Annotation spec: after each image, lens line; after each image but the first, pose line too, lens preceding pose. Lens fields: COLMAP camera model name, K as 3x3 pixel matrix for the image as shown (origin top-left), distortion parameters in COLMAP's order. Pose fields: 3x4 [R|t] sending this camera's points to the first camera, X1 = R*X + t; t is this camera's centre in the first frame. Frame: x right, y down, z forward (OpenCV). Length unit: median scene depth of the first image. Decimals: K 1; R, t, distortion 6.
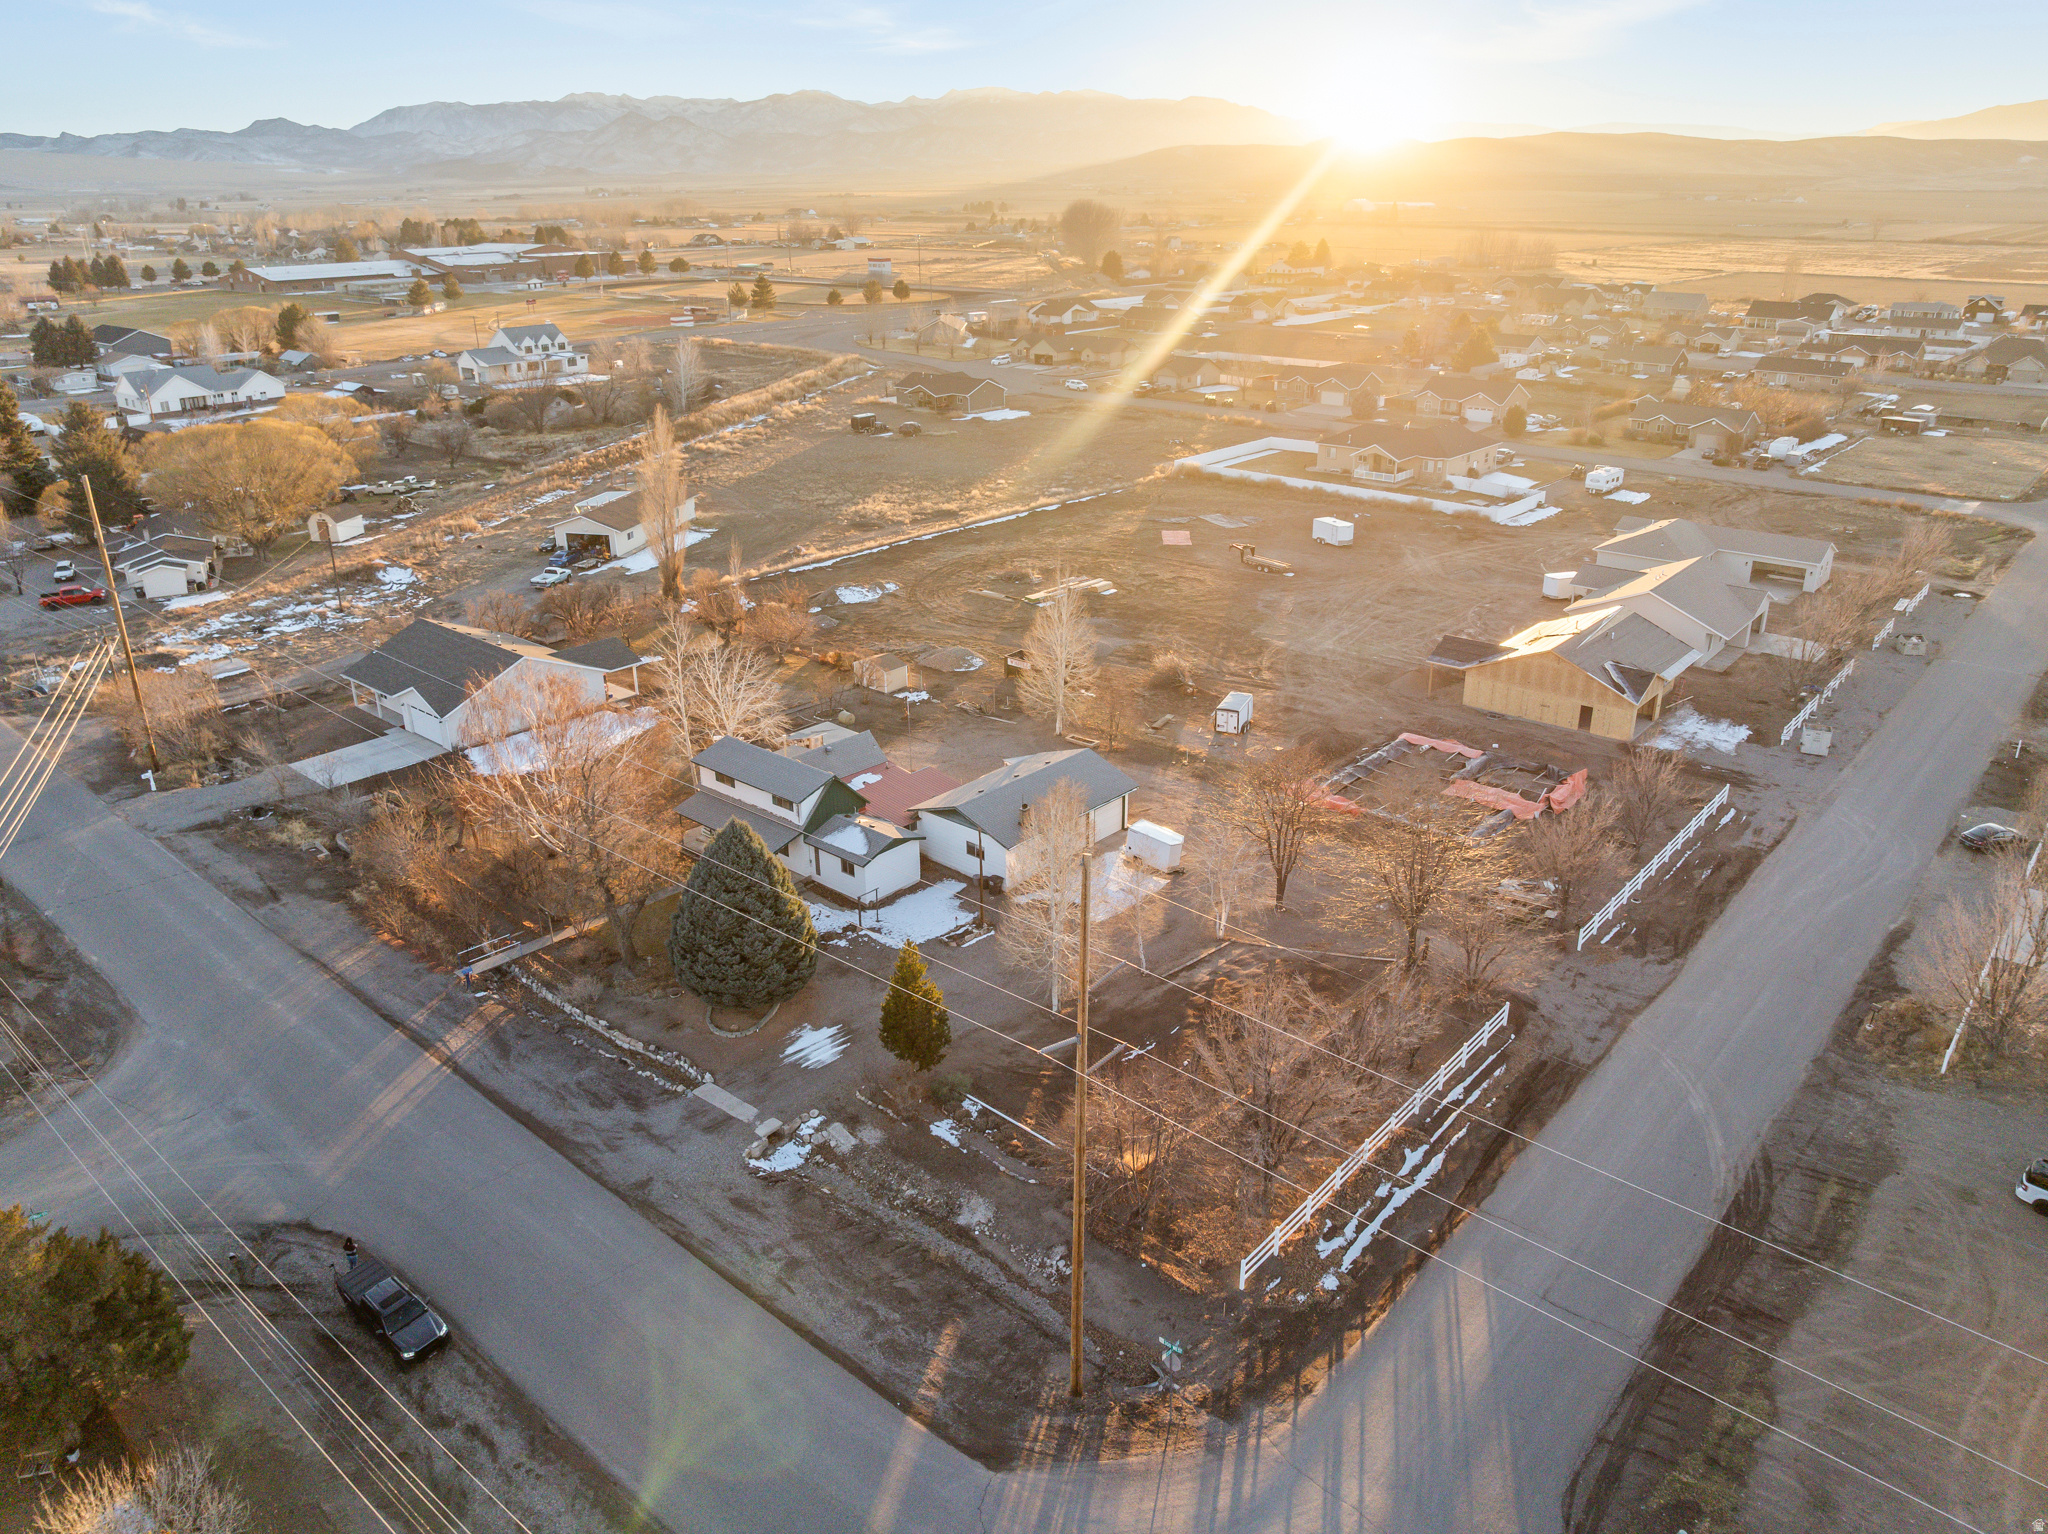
lens RADIAL K [[1442.7, 0, 1034.8], [0, 1442.7, 756.1], [0, 0, 1]] dist [-0.041898, 0.008581]
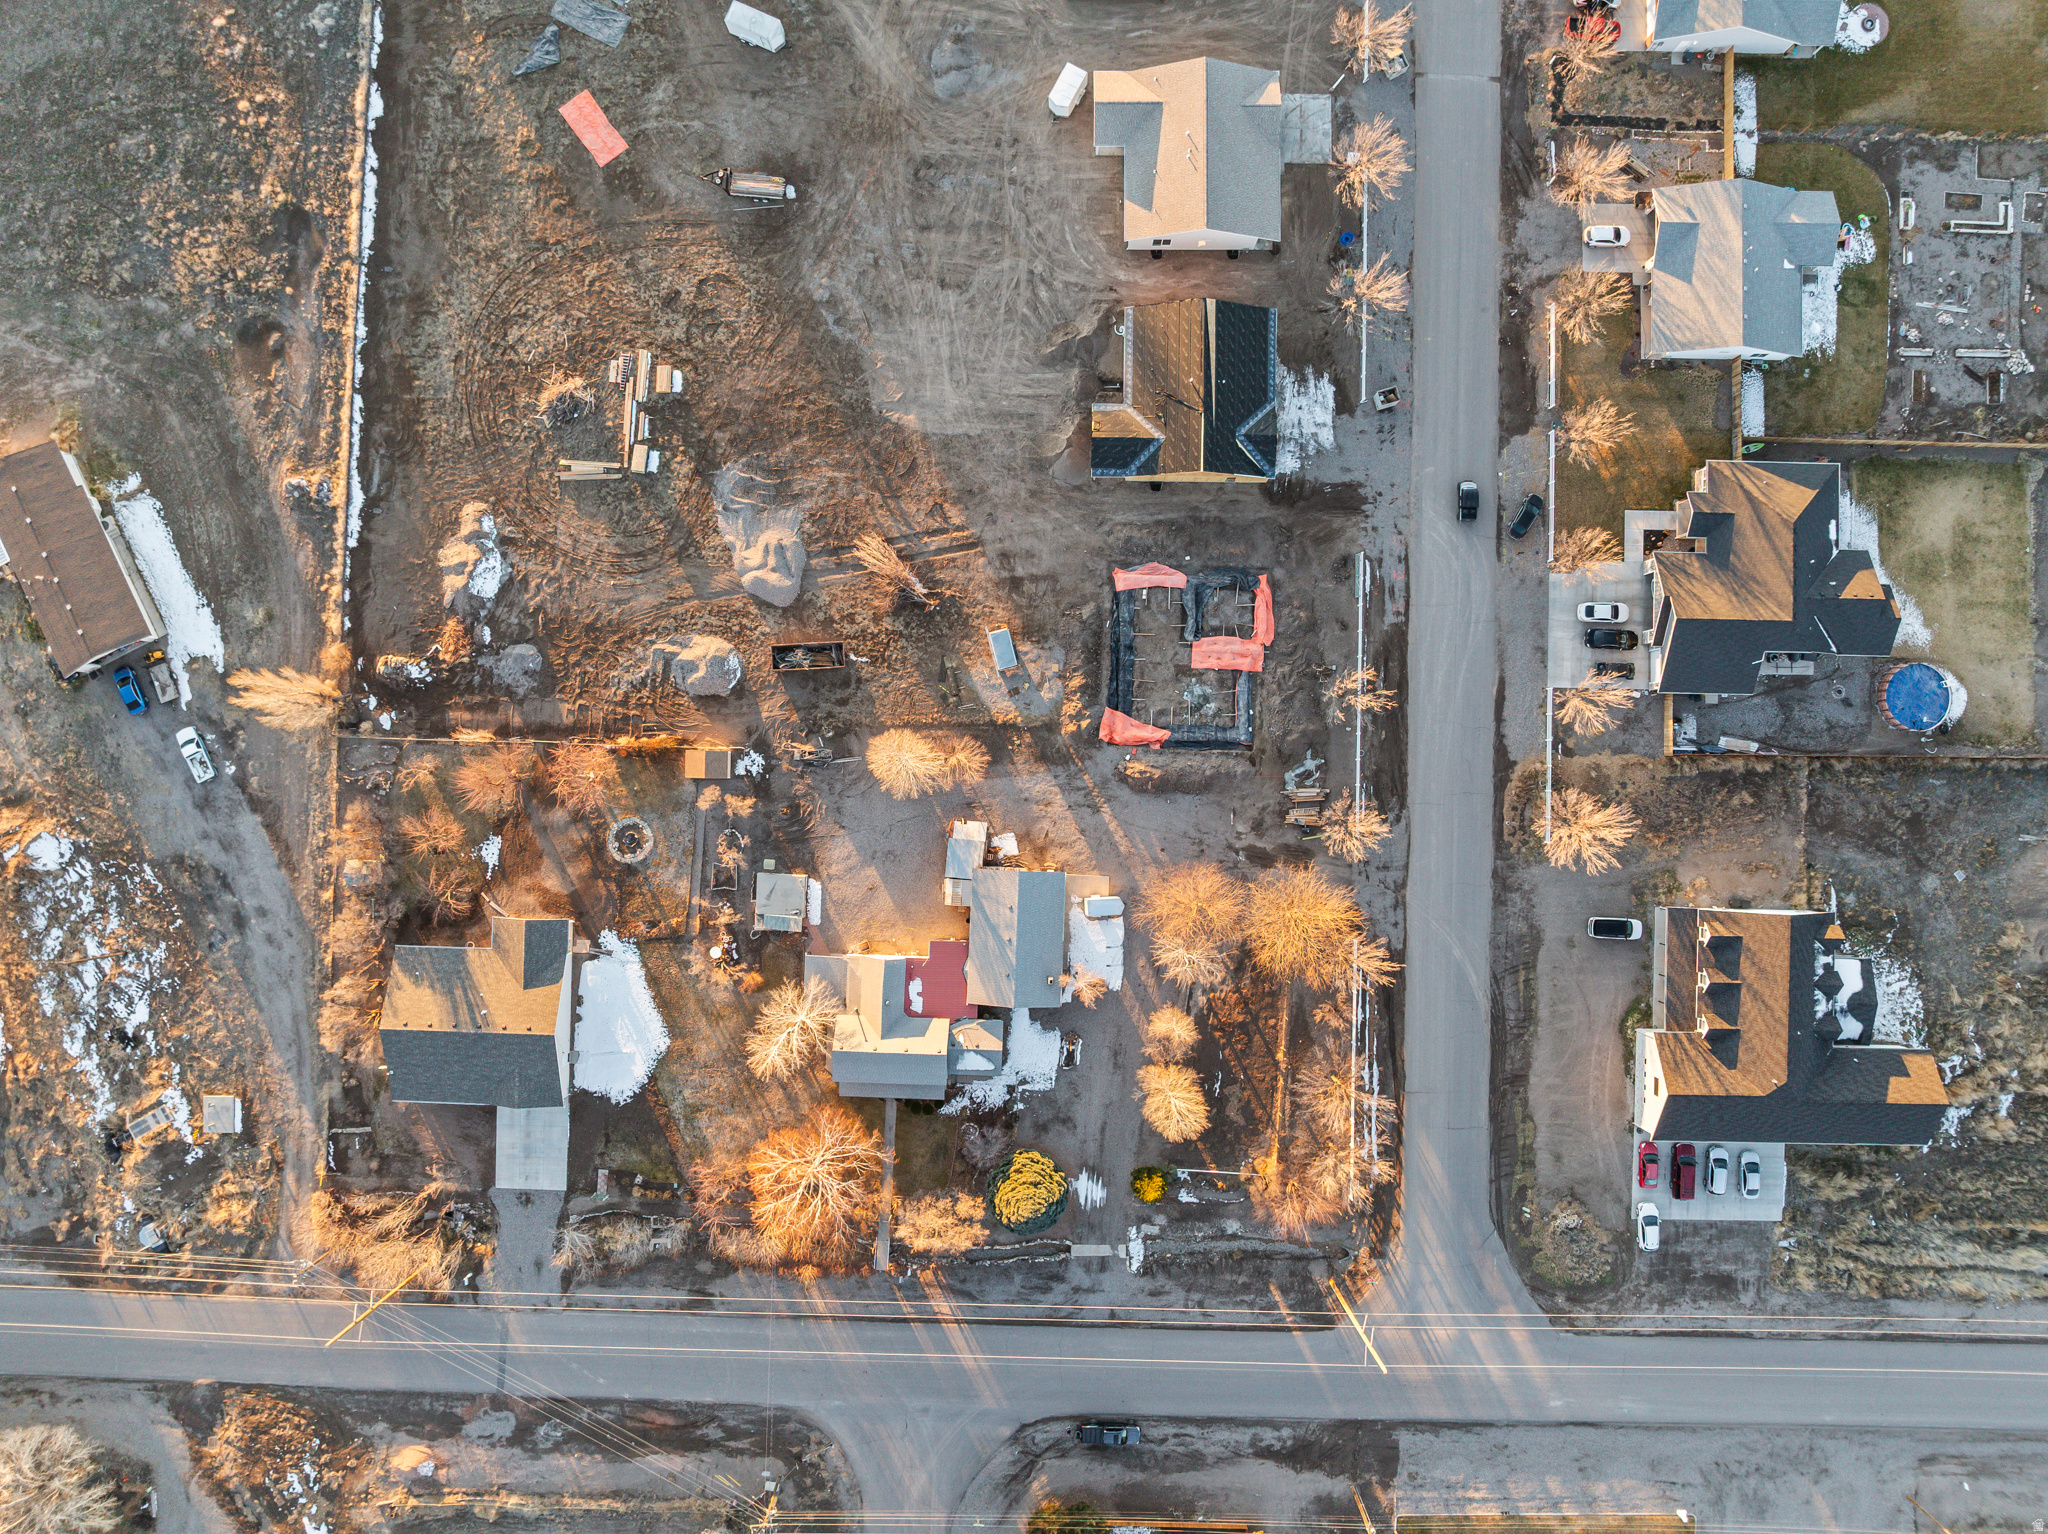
lens RADIAL K [[1442.7, 0, 1034.7], [0, 1442.7, 751.0], [0, 0, 1]] dist [-0.041898, 0.008581]
pose [[0.773003, -0.634336, 0.009181, 0.135506], [0.235368, 0.300199, 0.924382, -1.624211], [-0.589124, -0.712390, 0.381357, 0.661721]]
